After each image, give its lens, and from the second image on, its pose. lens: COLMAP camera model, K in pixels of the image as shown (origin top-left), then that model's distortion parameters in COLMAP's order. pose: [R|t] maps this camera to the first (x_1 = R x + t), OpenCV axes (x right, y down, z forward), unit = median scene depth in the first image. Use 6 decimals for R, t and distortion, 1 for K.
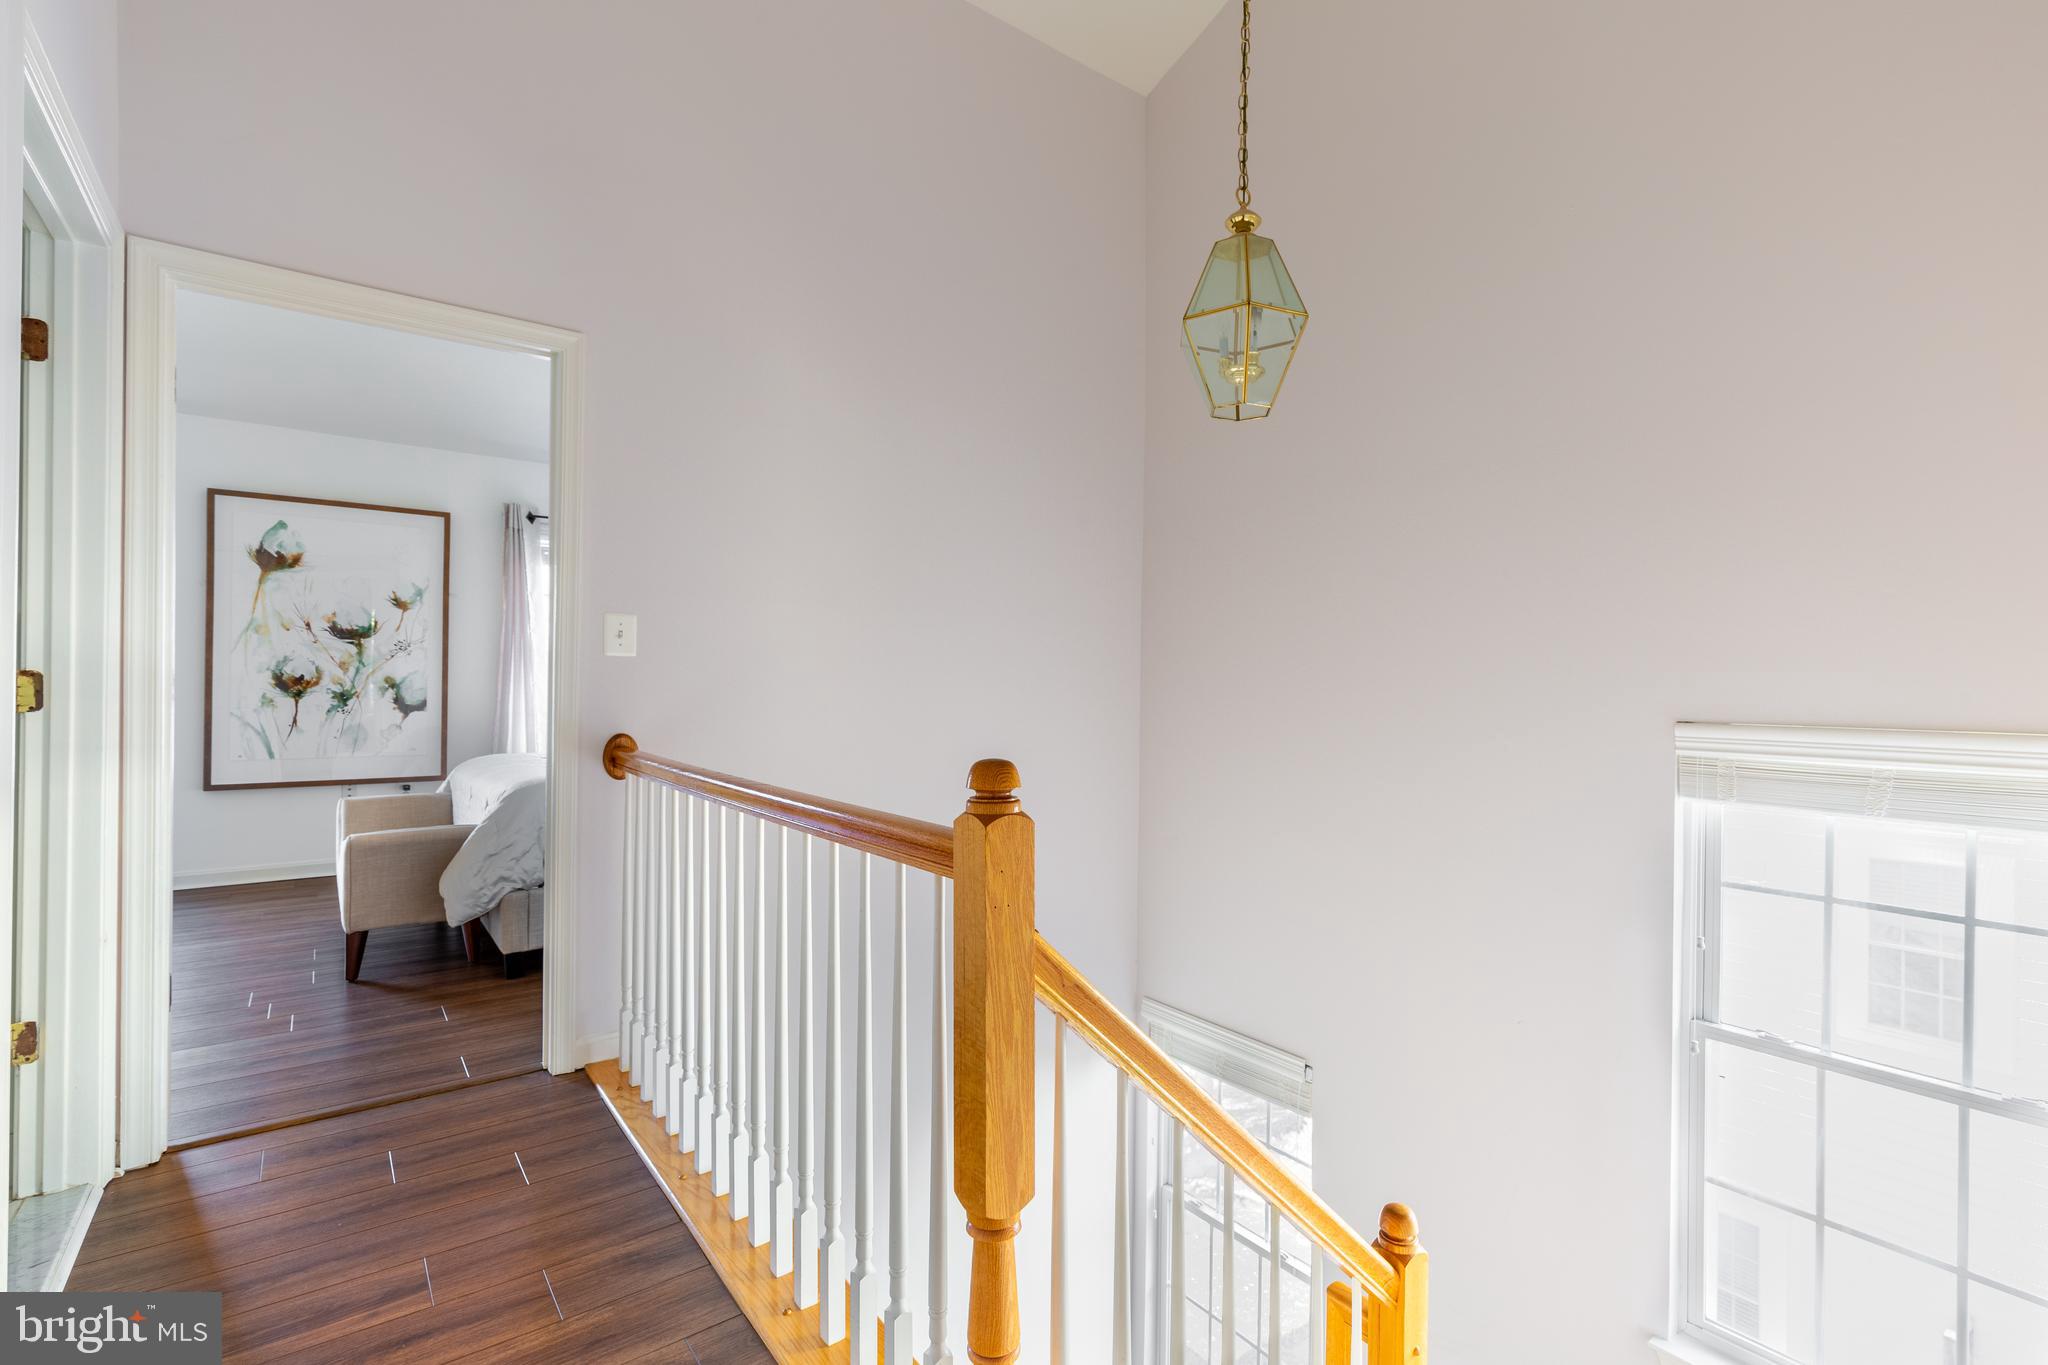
lens RADIAL K [[918.9, 0, 1027.6], [0, 918.9, 689.2], [0, 0, 1]] dist [0.007983, -0.002585]
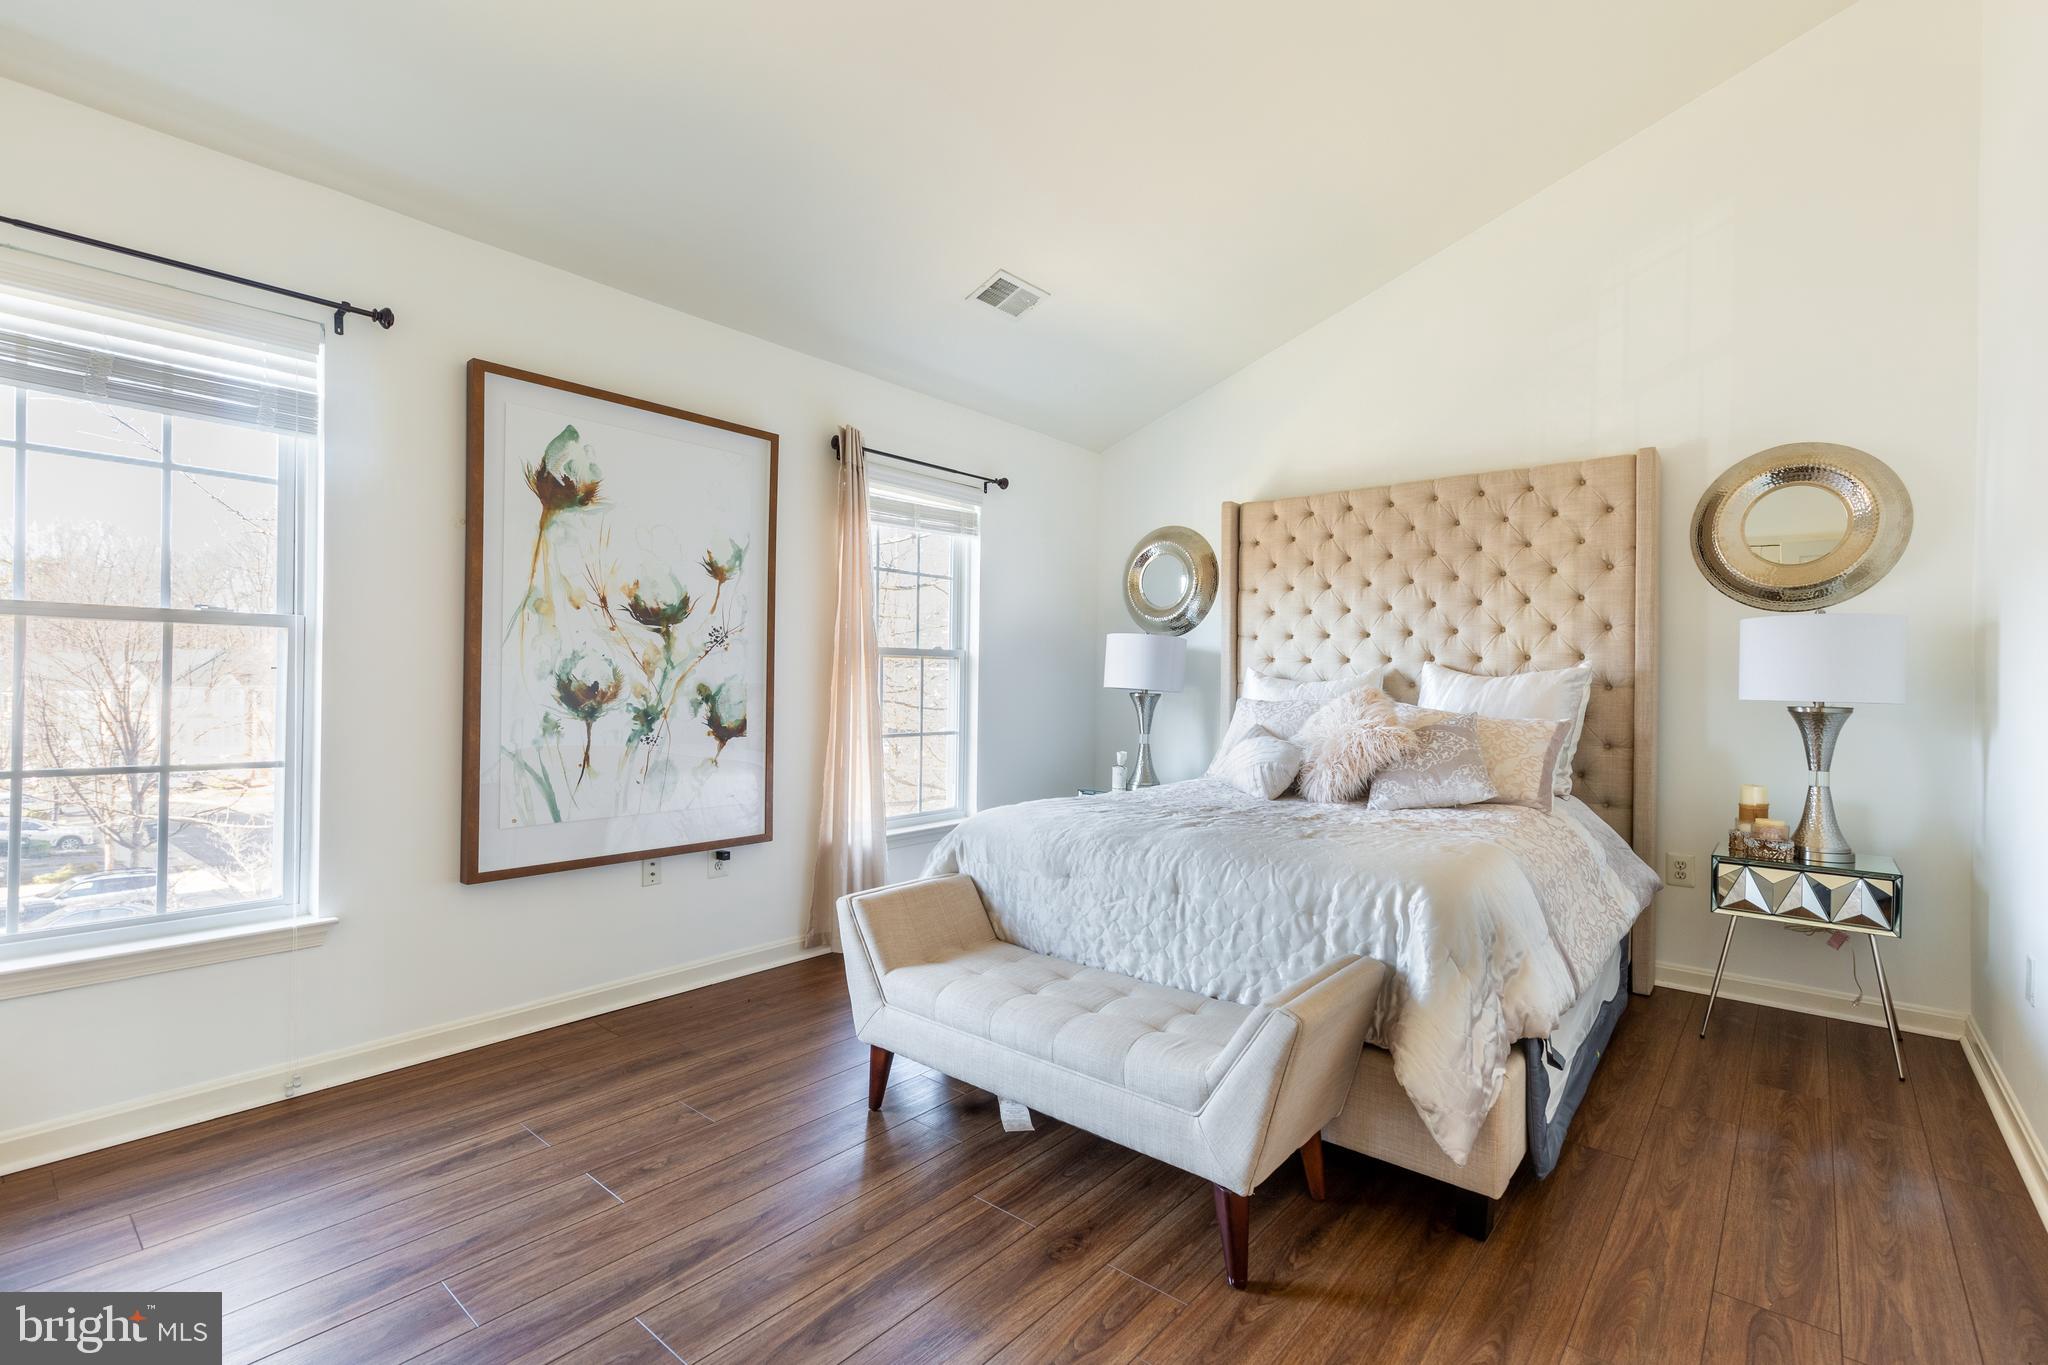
lens RADIAL K [[918.9, 0, 1026.6], [0, 918.9, 685.4], [0, 0, 1]] dist [0.007983, -0.002585]
pose [[0.977284, 0.003789, 0.211900, -0.626380], [-0.004493, 0.999986, 0.002842, -0.015940], [-0.211886, -0.003729, 0.977287, 0.338679]]
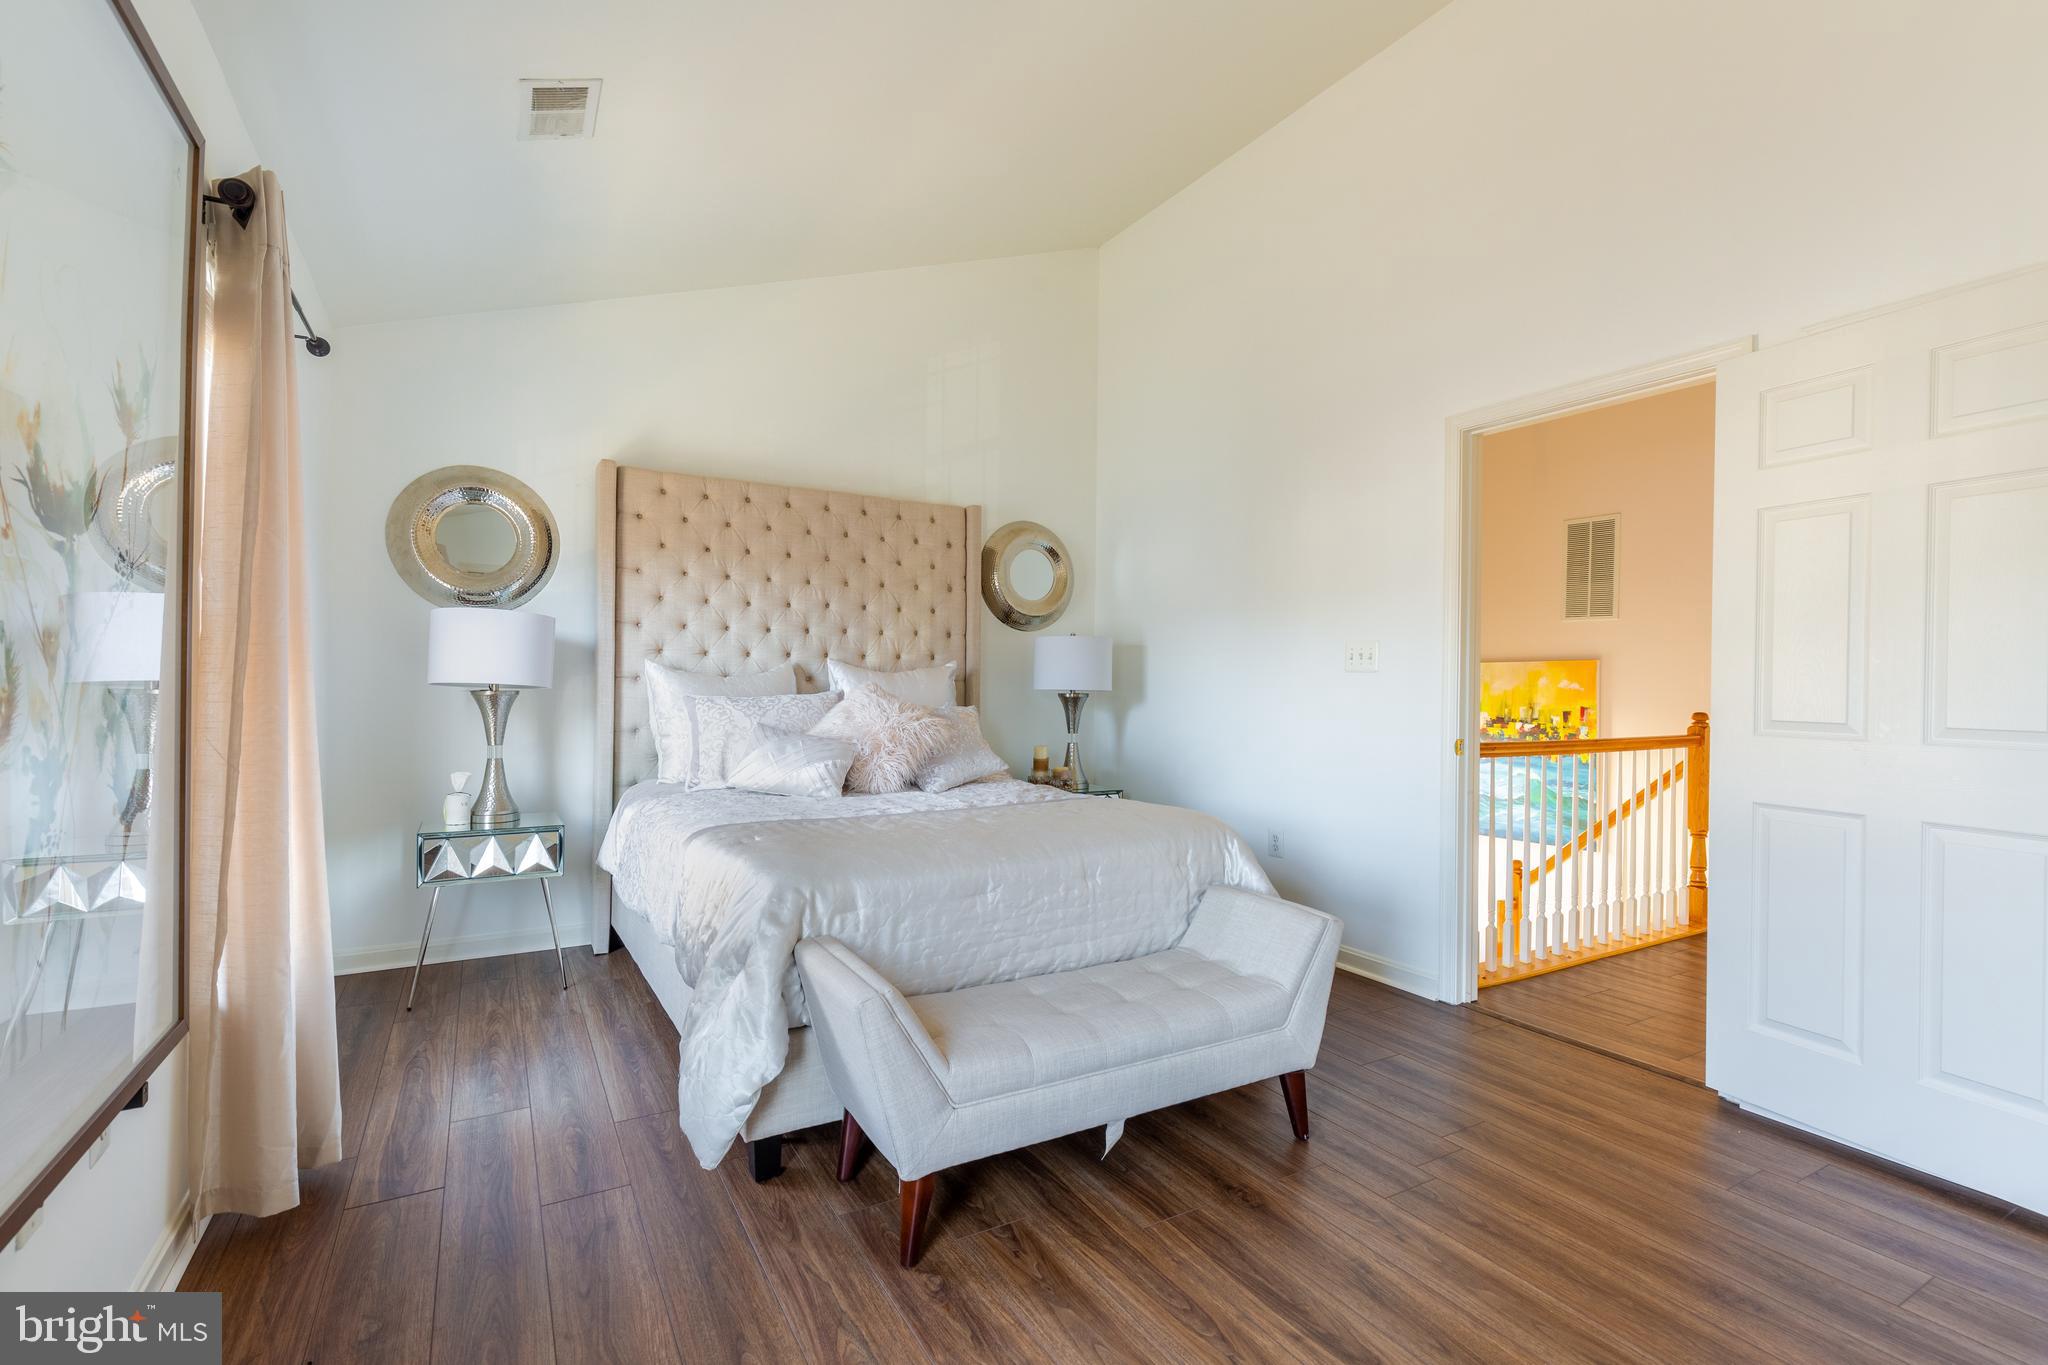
lens RADIAL K [[918.9, 0, 1024.7], [0, 918.9, 684.1], [0, 0, 1]] dist [0.007983, -0.002585]
pose [[0.129352, -0.006978, 0.991574, -0.943276], [-0.006962, 0.999944, 0.007945, -0.019290], [-0.991574, -0.007931, 0.129296, 0.734413]]
